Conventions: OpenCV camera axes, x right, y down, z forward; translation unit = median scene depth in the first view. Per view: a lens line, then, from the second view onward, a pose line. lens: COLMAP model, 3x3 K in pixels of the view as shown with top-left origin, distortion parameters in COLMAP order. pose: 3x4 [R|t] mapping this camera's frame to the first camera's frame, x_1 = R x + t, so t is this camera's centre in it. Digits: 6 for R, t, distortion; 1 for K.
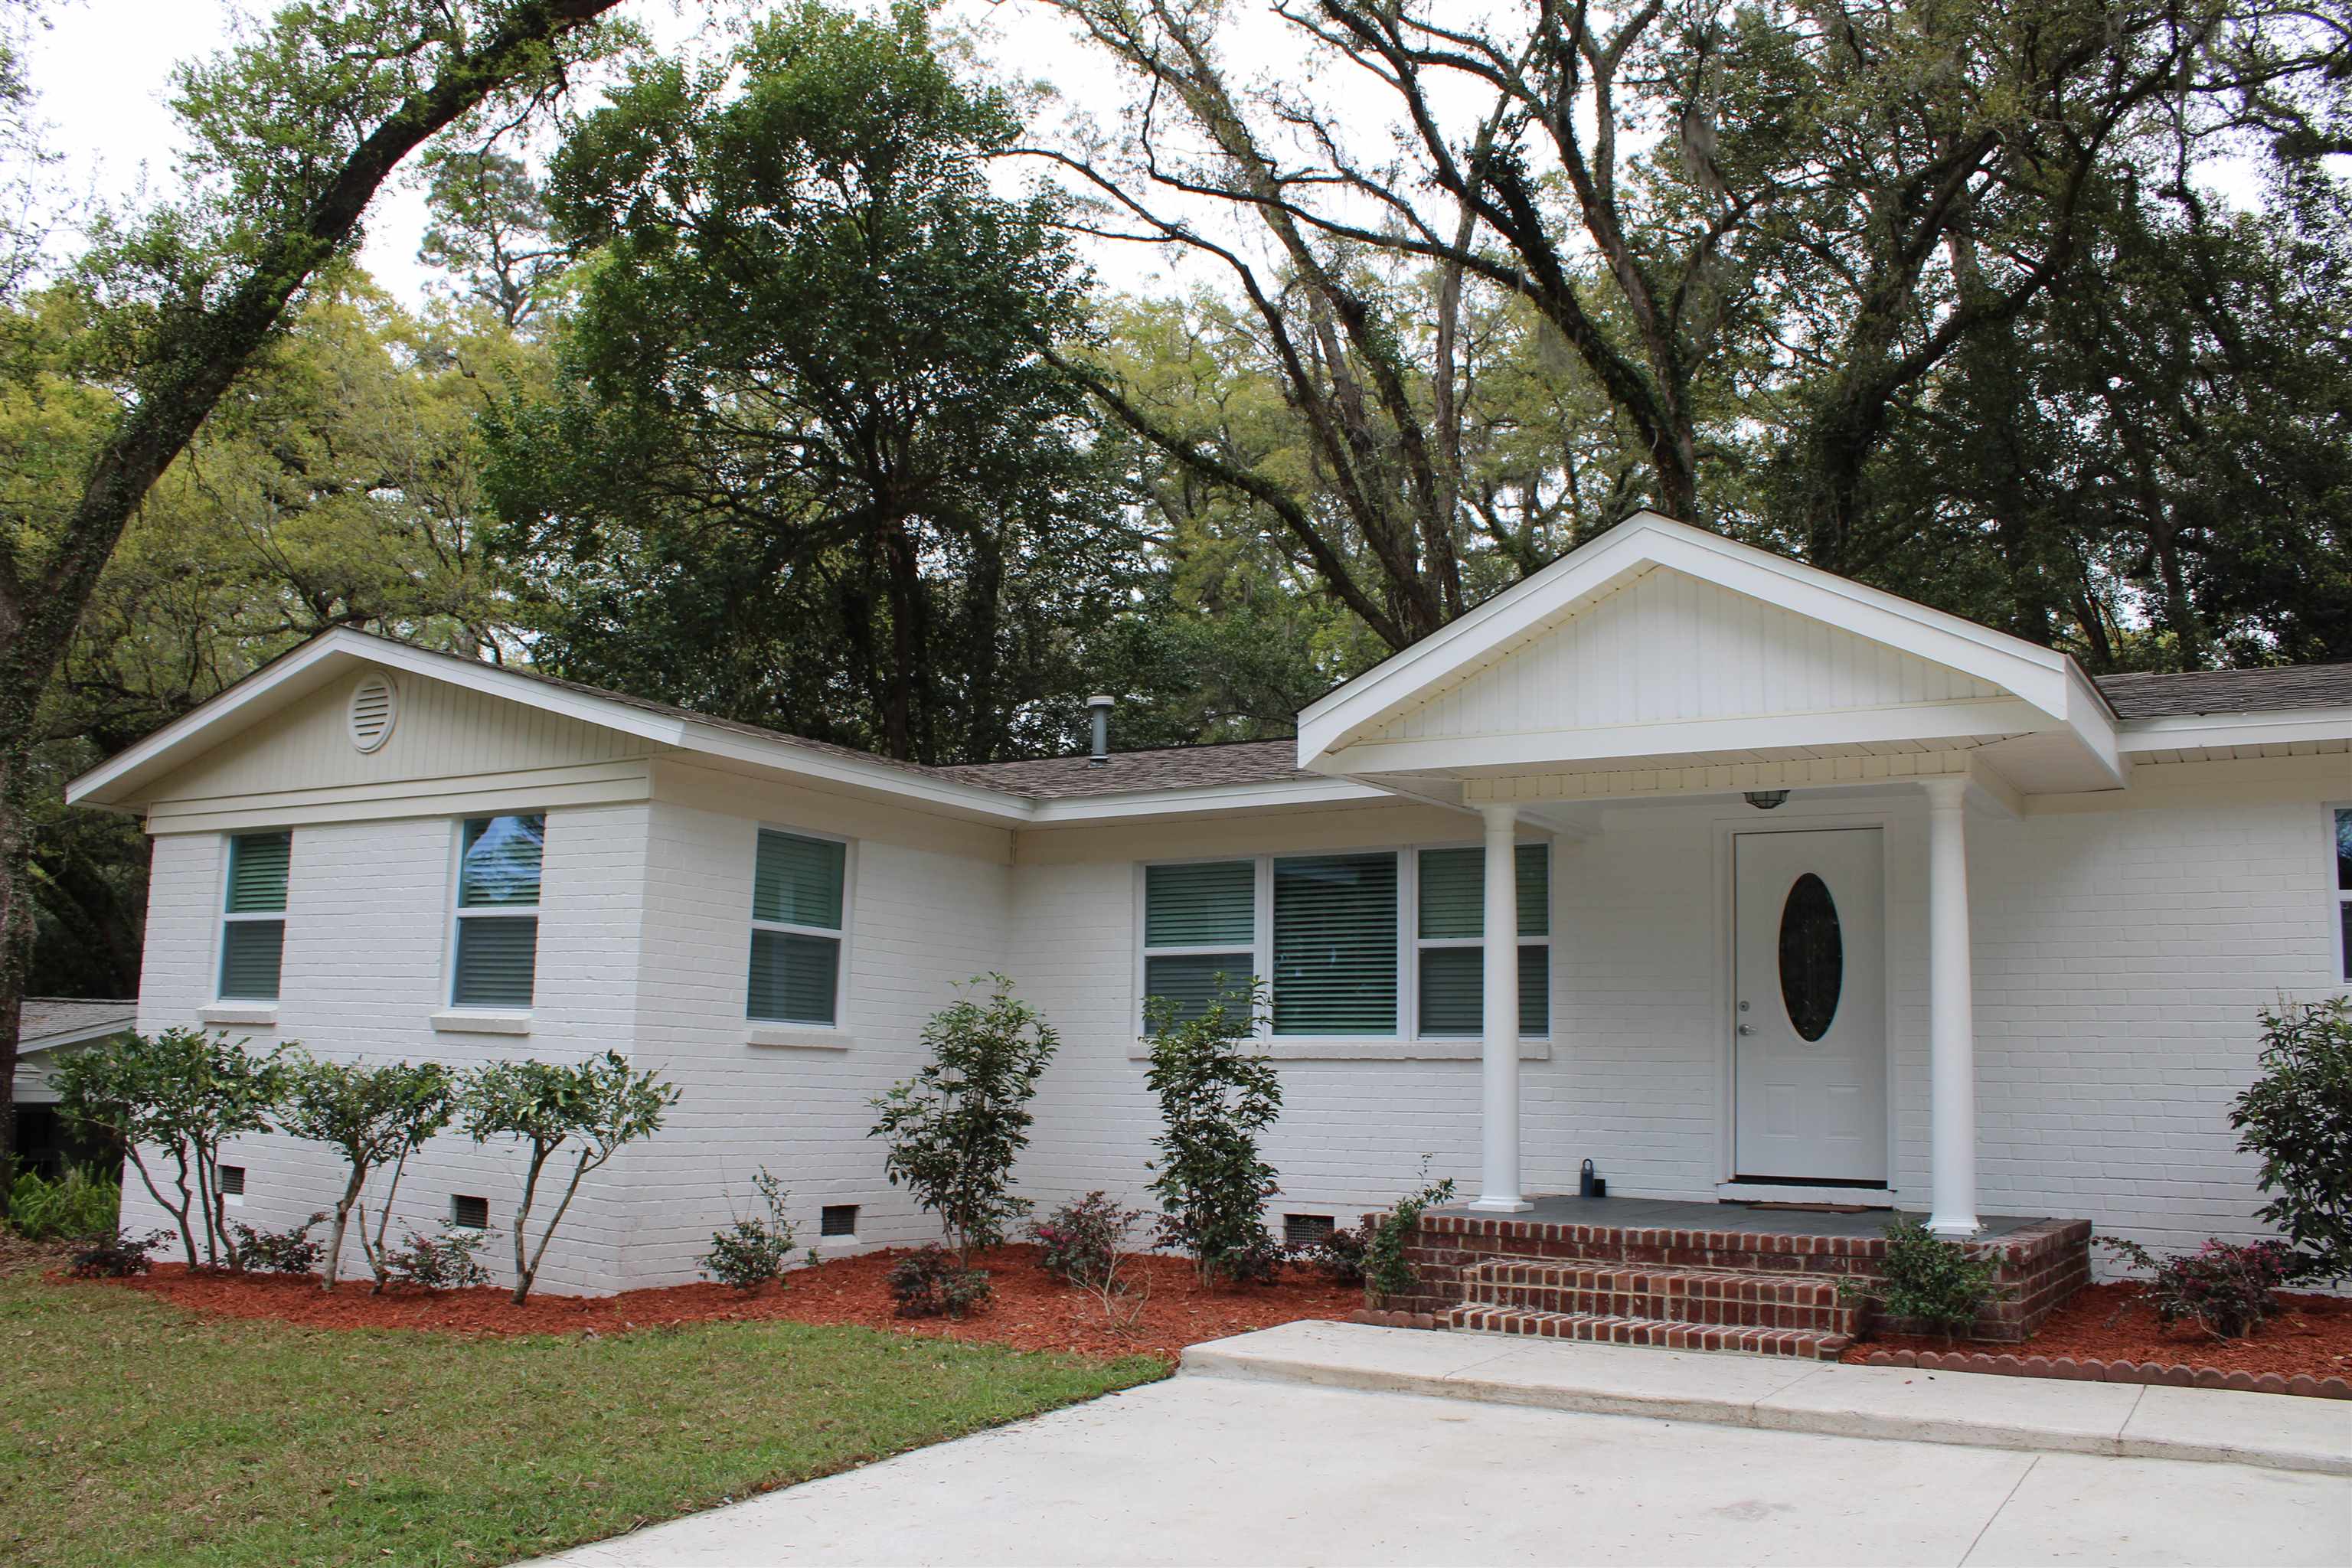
lens RADIAL K [[1933.9, 0, 1166.5], [0, 1933.9, 802.0], [0, 0, 1]] dist [-0.168150, 0.147139]
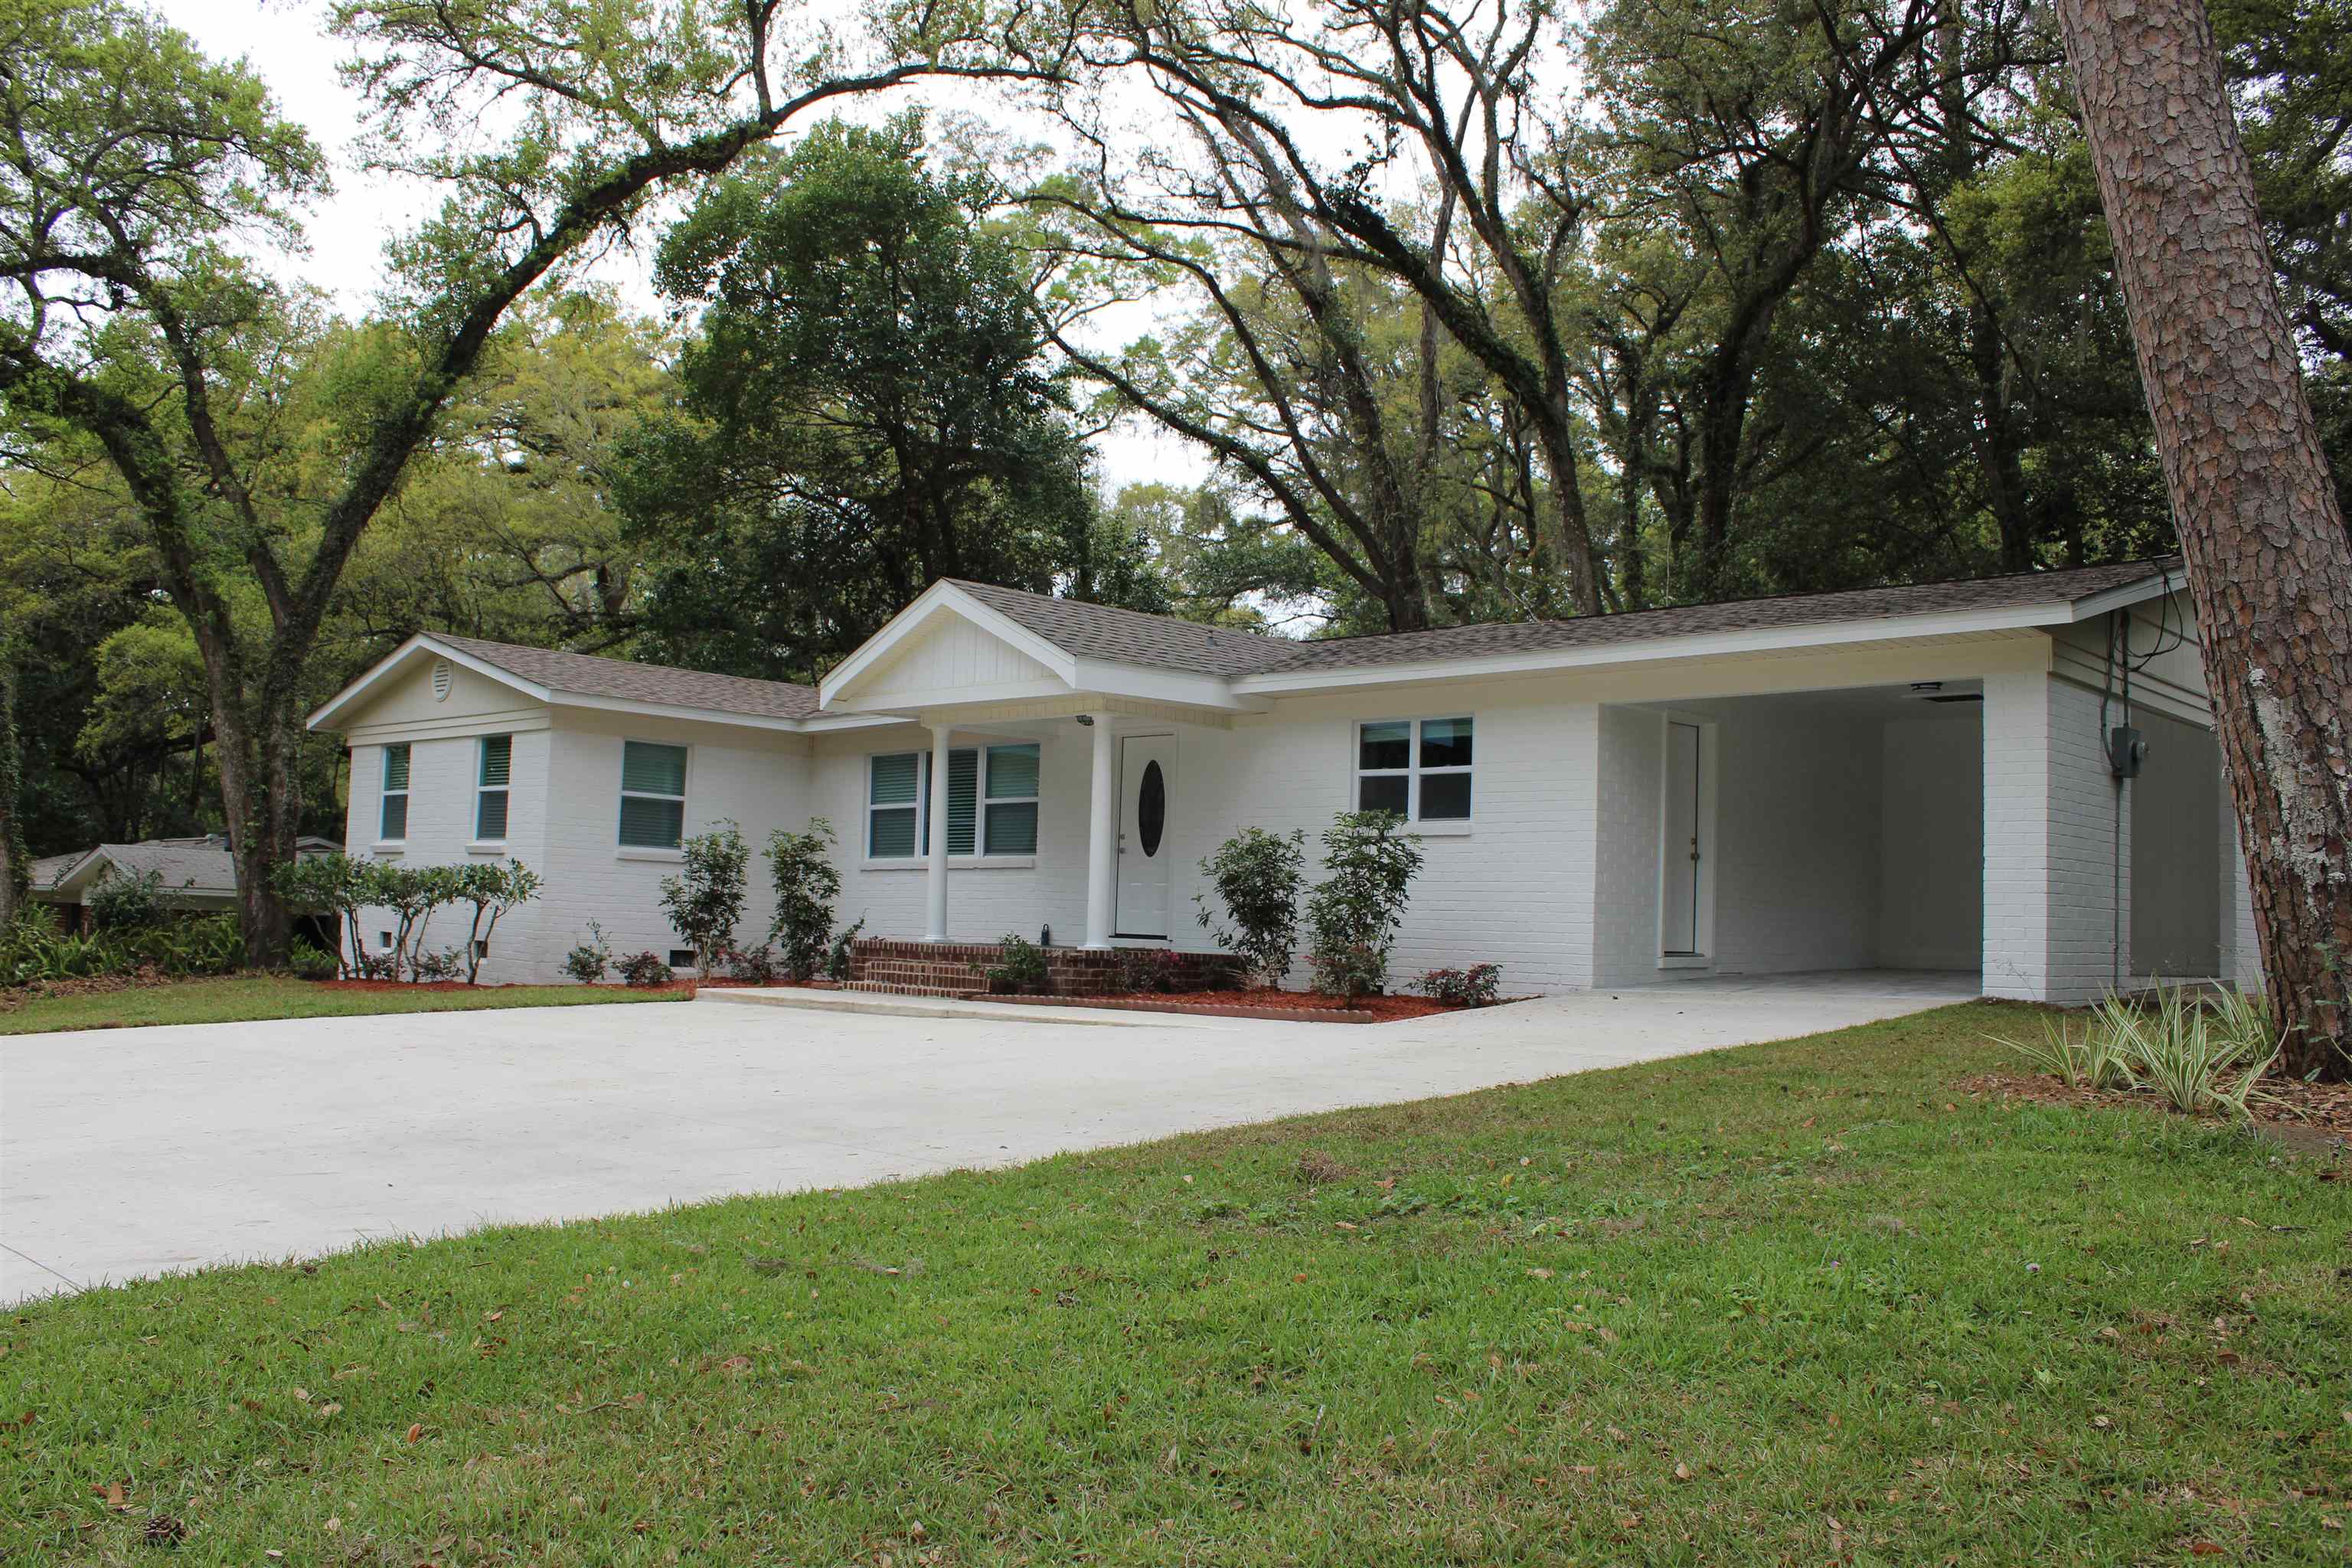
lens RADIAL K [[1933.9, 0, 1166.5], [0, 1933.9, 802.0], [0, 0, 1]] dist [-0.168150, 0.147139]
pose [[0.979312, -0.006425, -0.202252, 0.718384], [0.020259, 0.997587, 0.066405, -0.041541], [0.201337, -0.069129, 0.977080, -0.731901]]
